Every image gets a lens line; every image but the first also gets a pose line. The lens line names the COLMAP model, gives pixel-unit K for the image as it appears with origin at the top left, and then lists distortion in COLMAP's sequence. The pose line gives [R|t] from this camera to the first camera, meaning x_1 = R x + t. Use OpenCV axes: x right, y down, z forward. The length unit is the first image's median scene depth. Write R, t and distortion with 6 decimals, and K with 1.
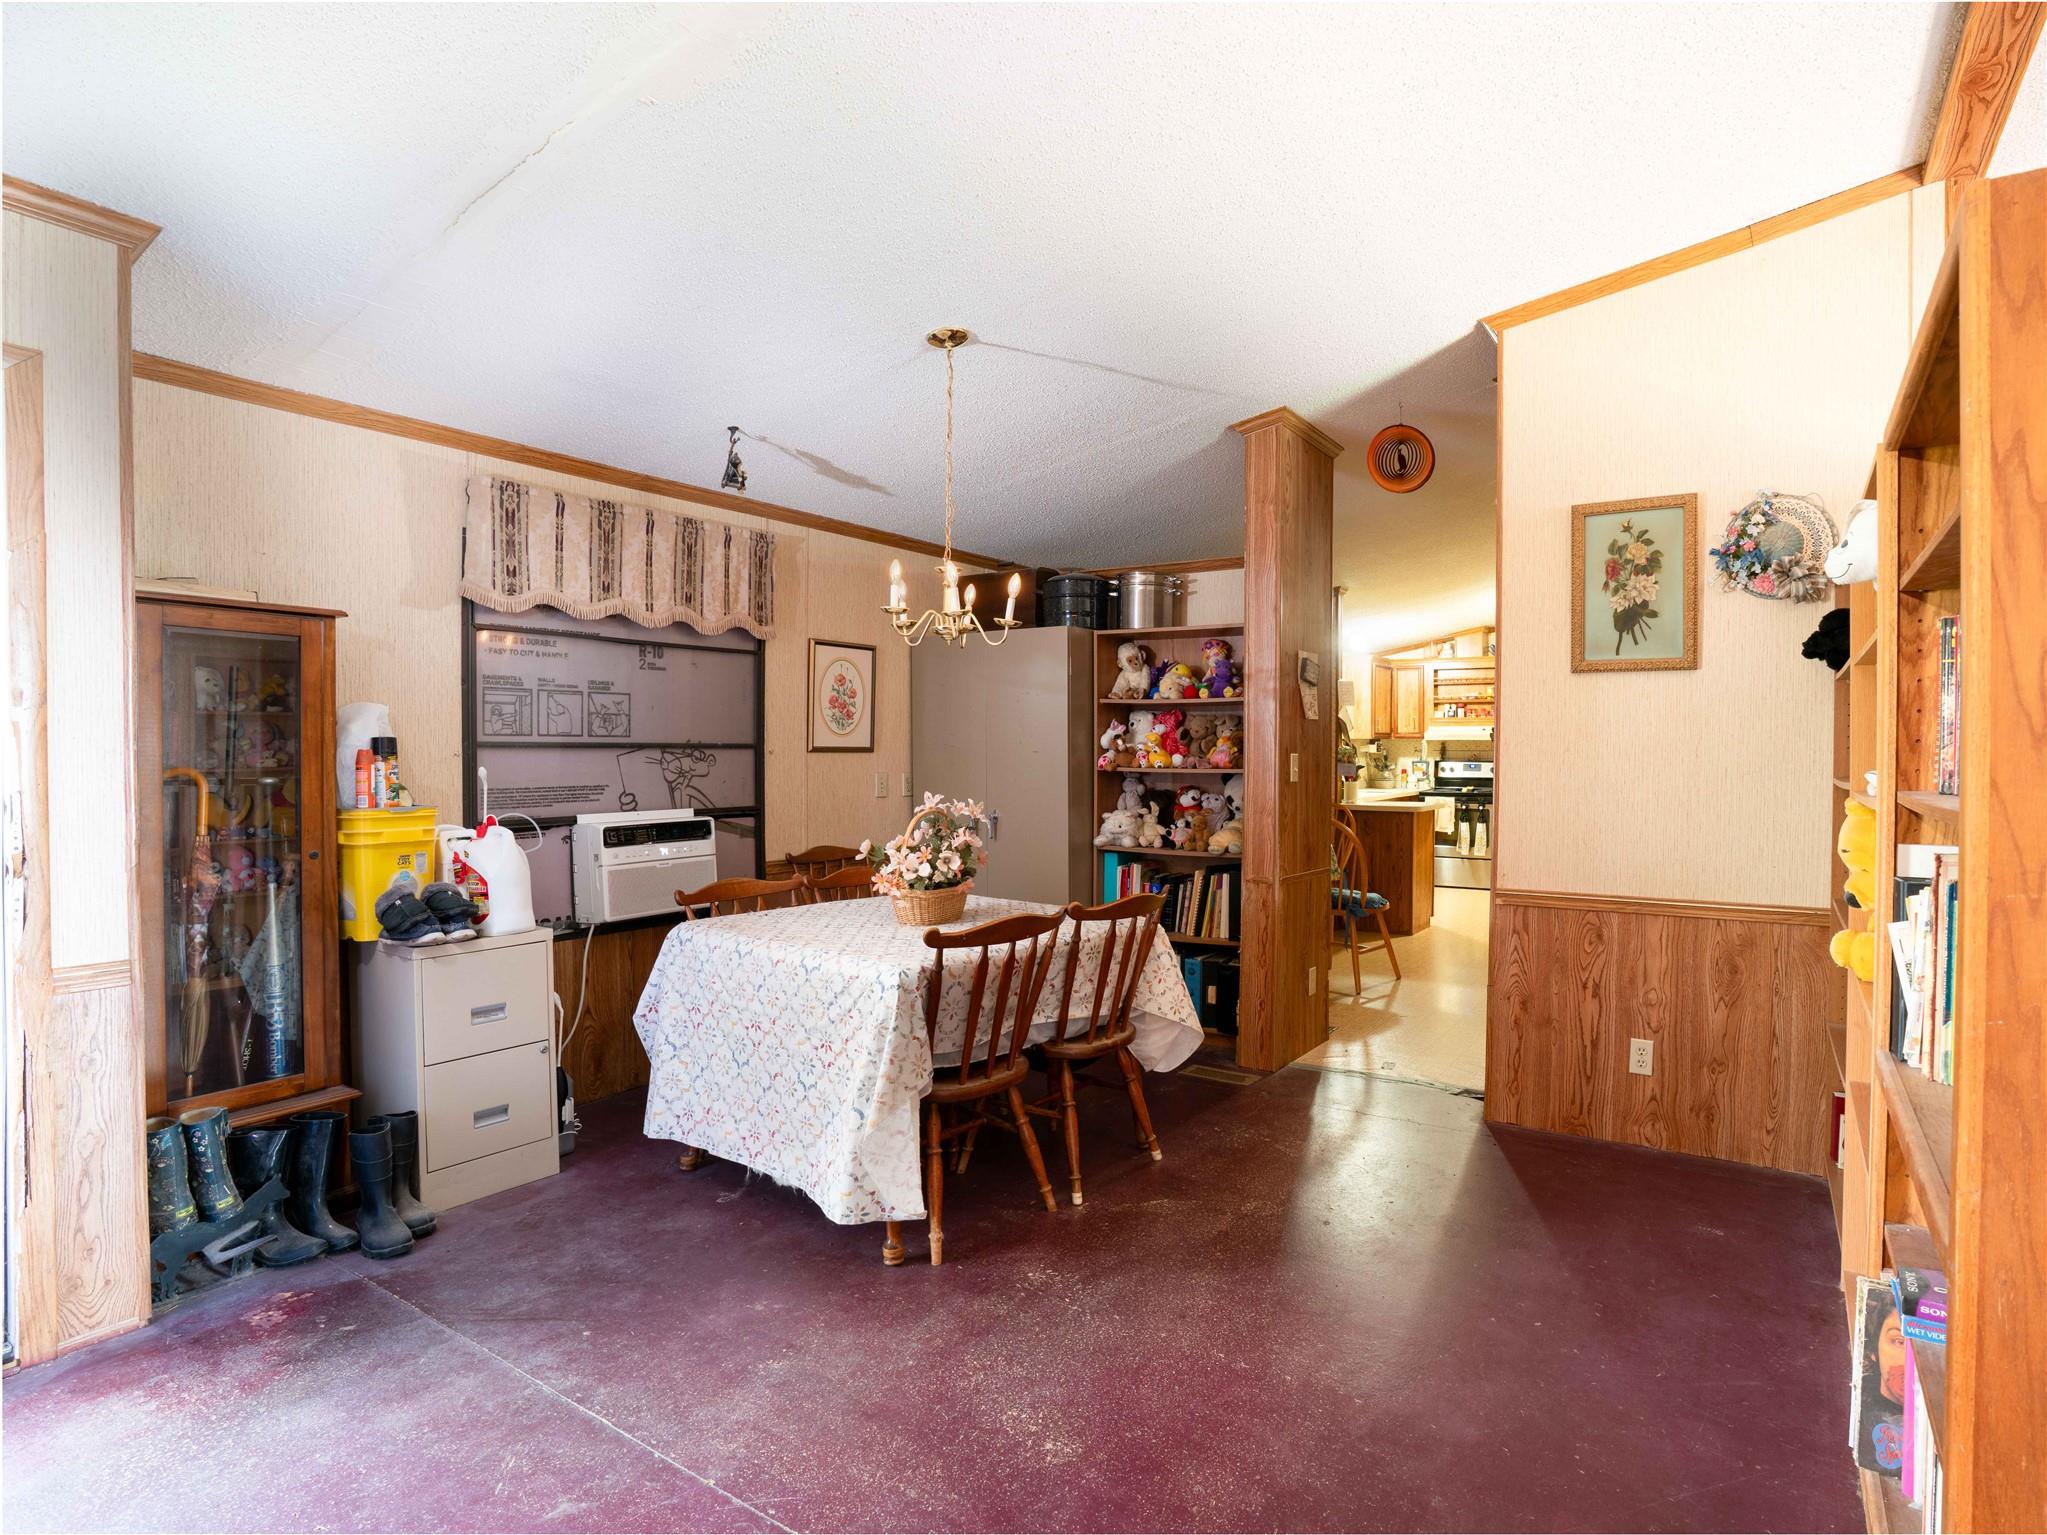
lens RADIAL K [[1092.4, 0, 1023.5], [0, 1092.4, 767.5], [0, 0, 1]] dist [-0.001729, -0.000332]
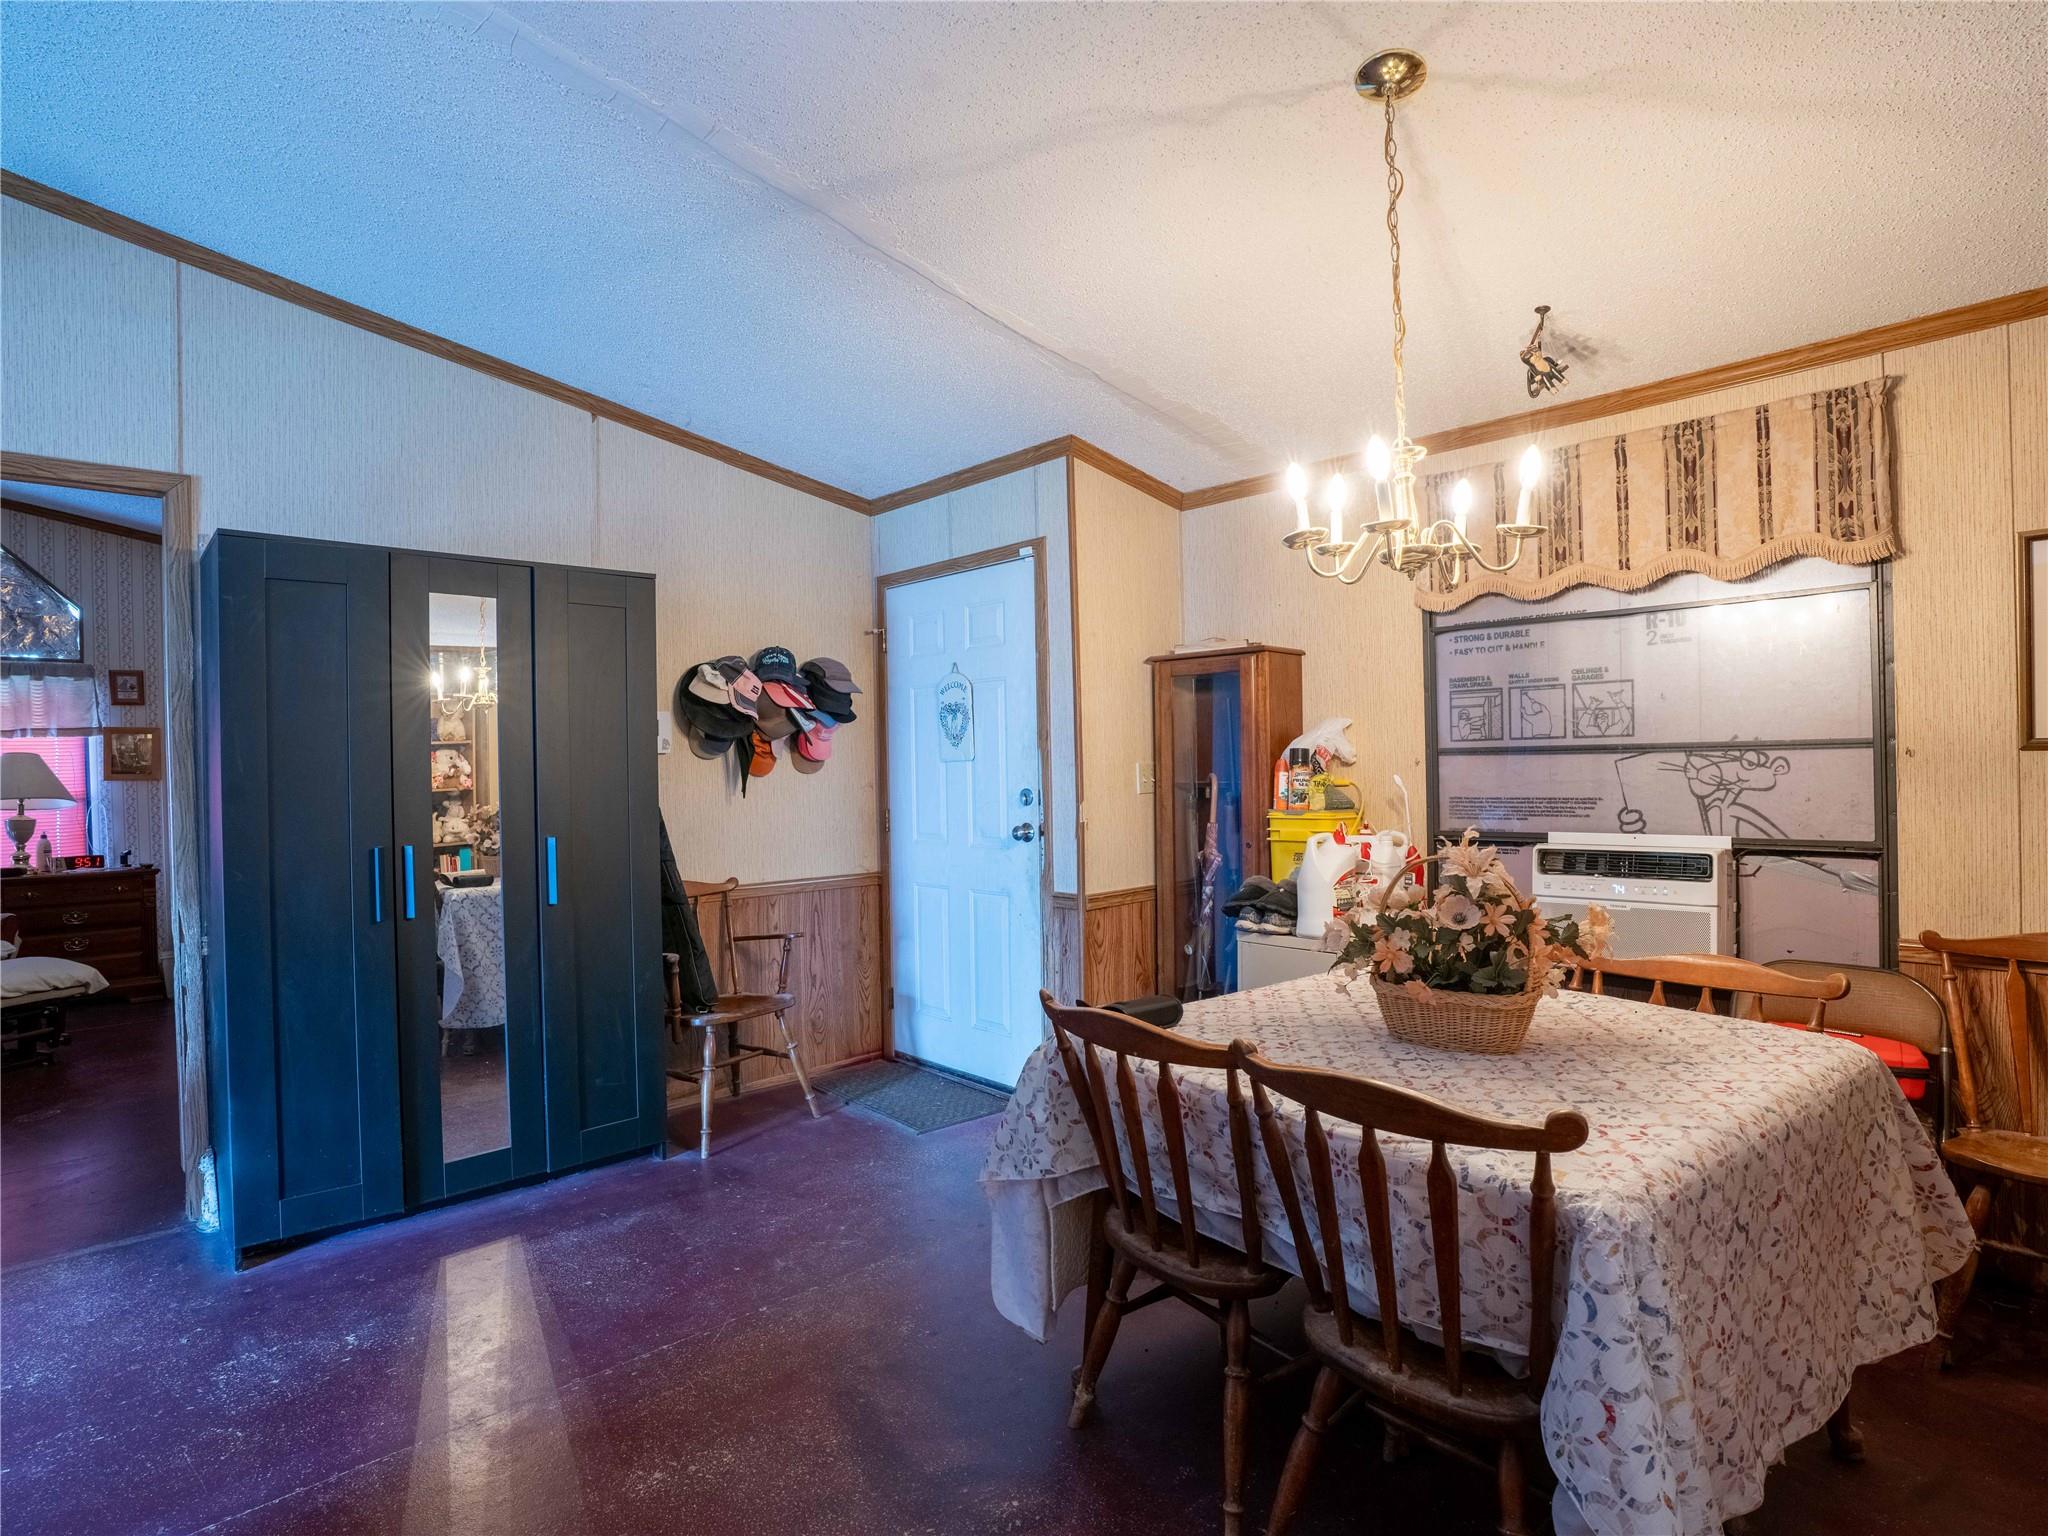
lens RADIAL K [[1092.9, 0, 1024.0], [0, 1092.9, 768.0], [0, 0, 1]] dist [-0.001729, -0.000332]
pose [[-0.198892, 0.012335, -0.979944, 0.477177], [0.006862, 0.999914, 0.011193, -0.017194], [0.979997, -0.004498, -0.198960, 0.737313]]
